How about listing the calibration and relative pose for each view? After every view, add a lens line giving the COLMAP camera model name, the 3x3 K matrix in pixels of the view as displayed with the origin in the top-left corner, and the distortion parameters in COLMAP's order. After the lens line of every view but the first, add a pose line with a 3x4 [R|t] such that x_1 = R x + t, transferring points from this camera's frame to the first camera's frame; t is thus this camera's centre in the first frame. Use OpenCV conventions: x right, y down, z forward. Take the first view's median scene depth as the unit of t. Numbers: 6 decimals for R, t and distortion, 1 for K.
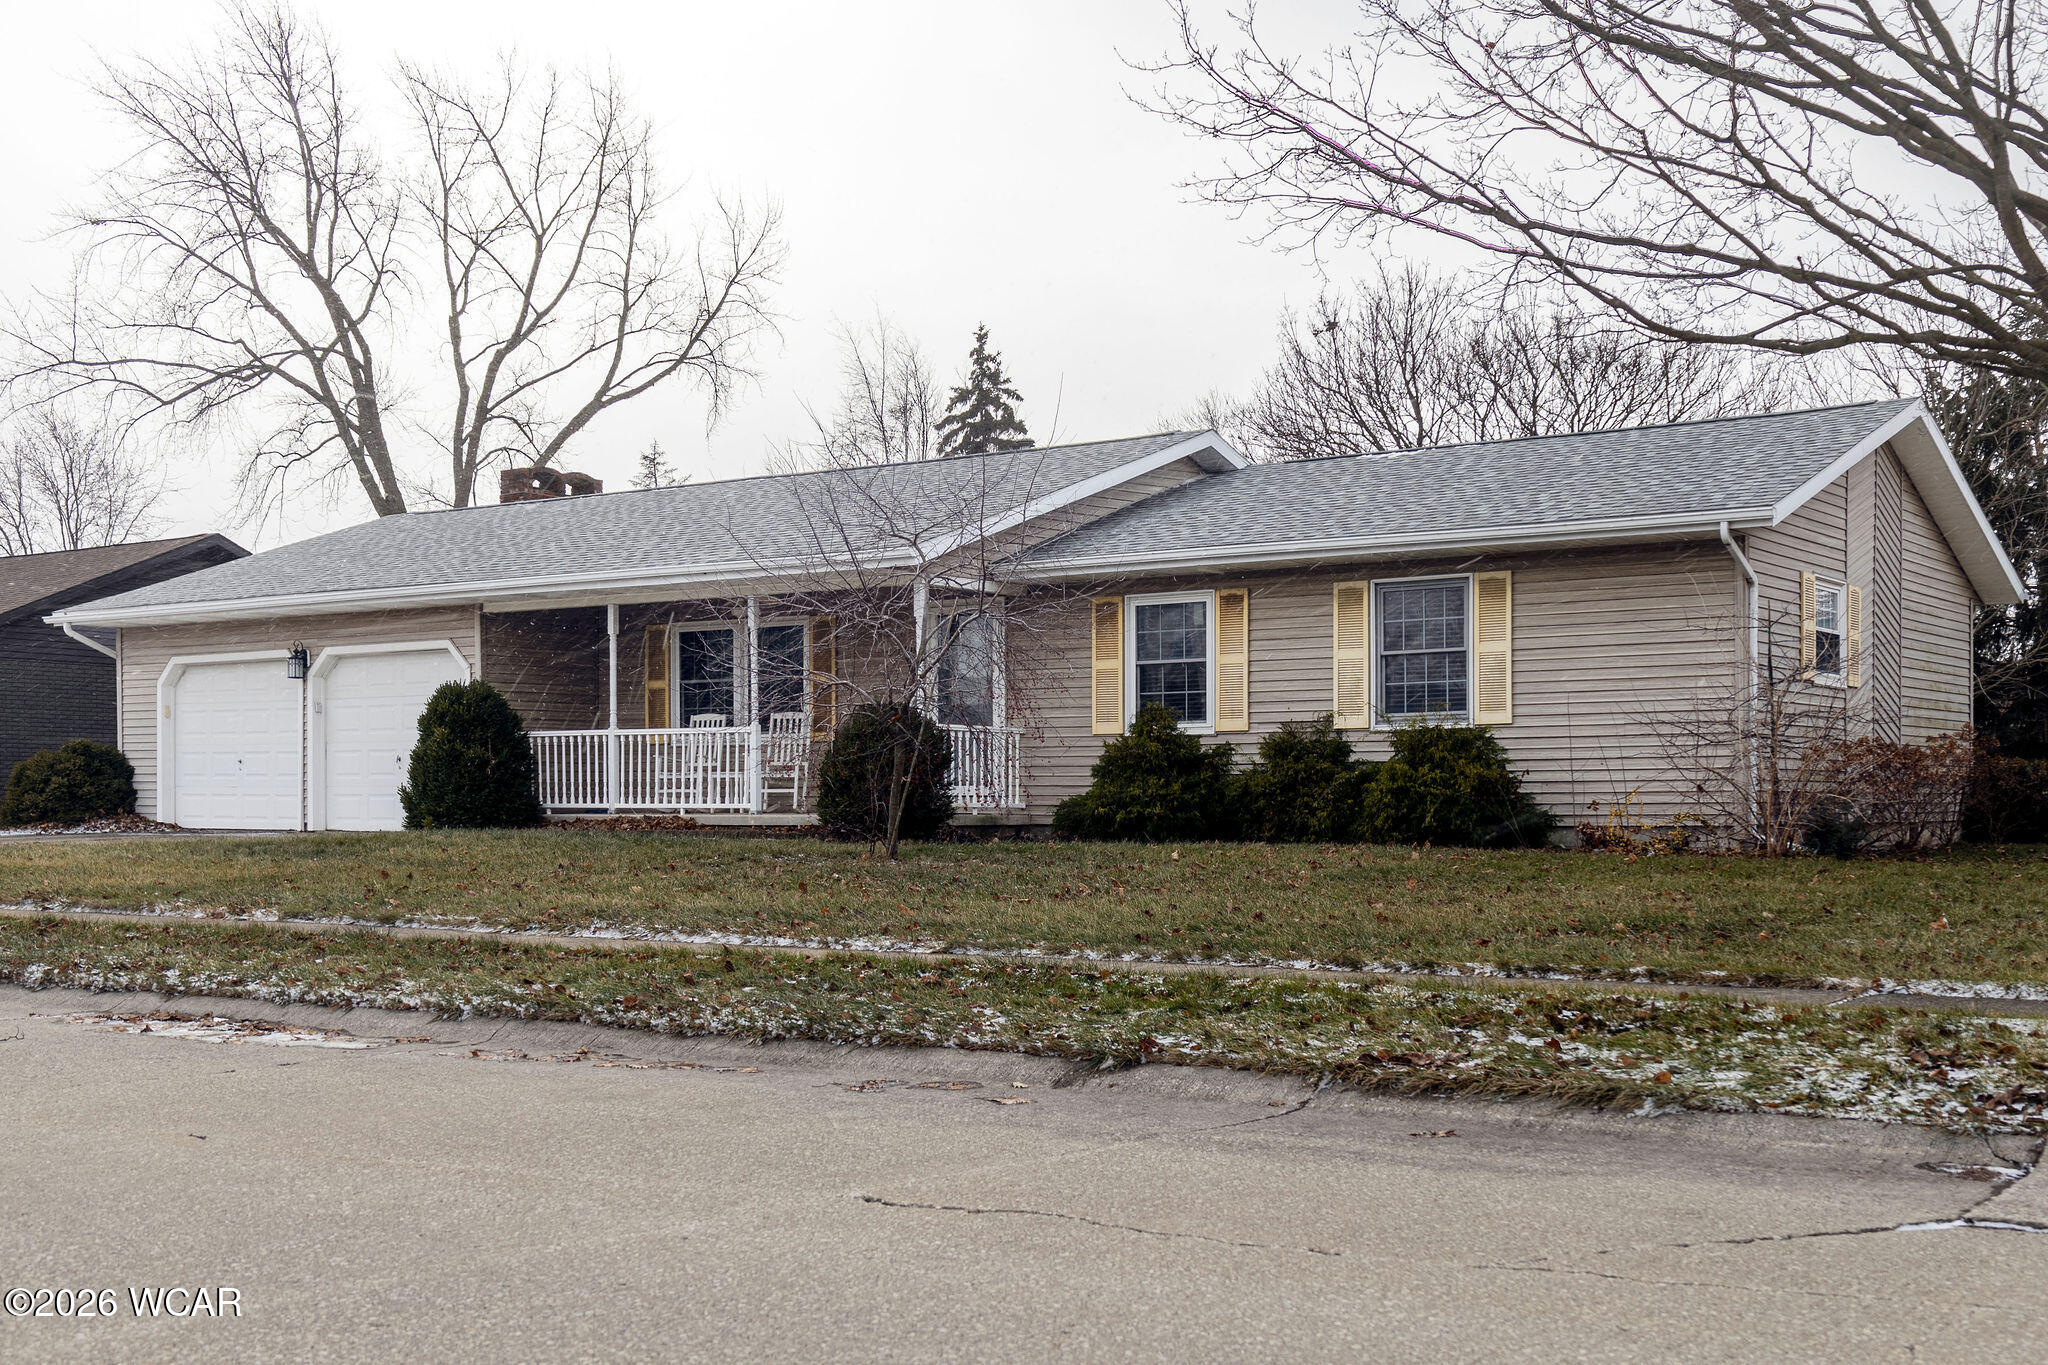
lens RADIAL K [[2317.0, 0, 1030.0], [0, 2317.0, 689.5], [0, 0, 1]] dist [0.007448, 0.000000]
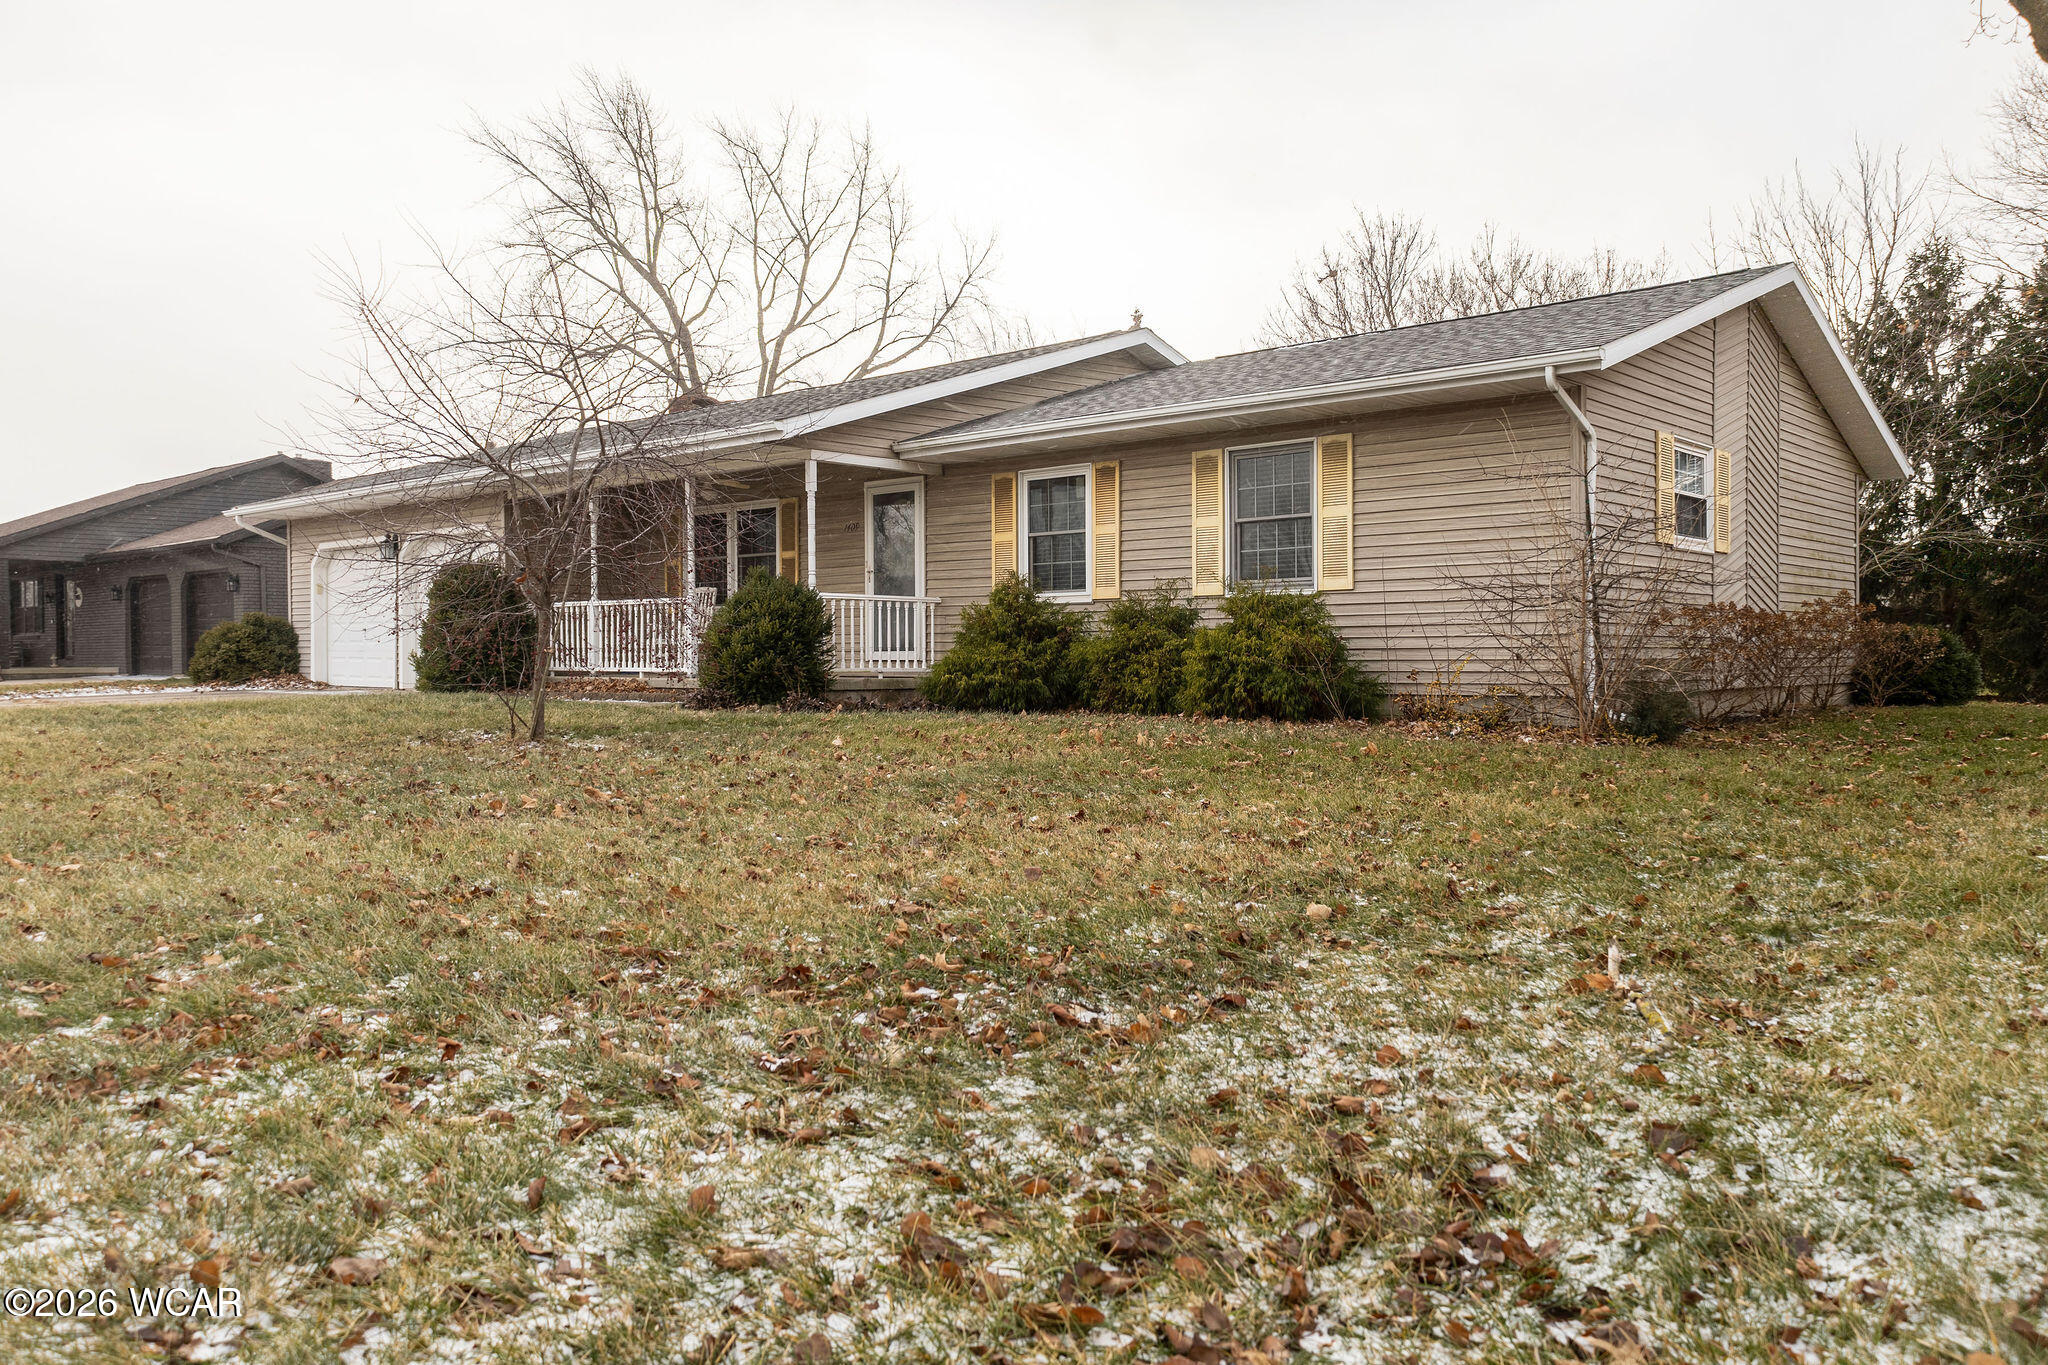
lens RADIAL K [[1531.6, 0, 1138.6], [0, 1531.6, 605.3], [0, 0, 1]] dist [0.008942, 0.018213]
pose [[0.997253, -0.003437, -0.073995, 0.154001], [0.004649, 0.999858, 0.016204, 0.009748], [0.073929, -0.016504, 0.997127, 0.323685]]
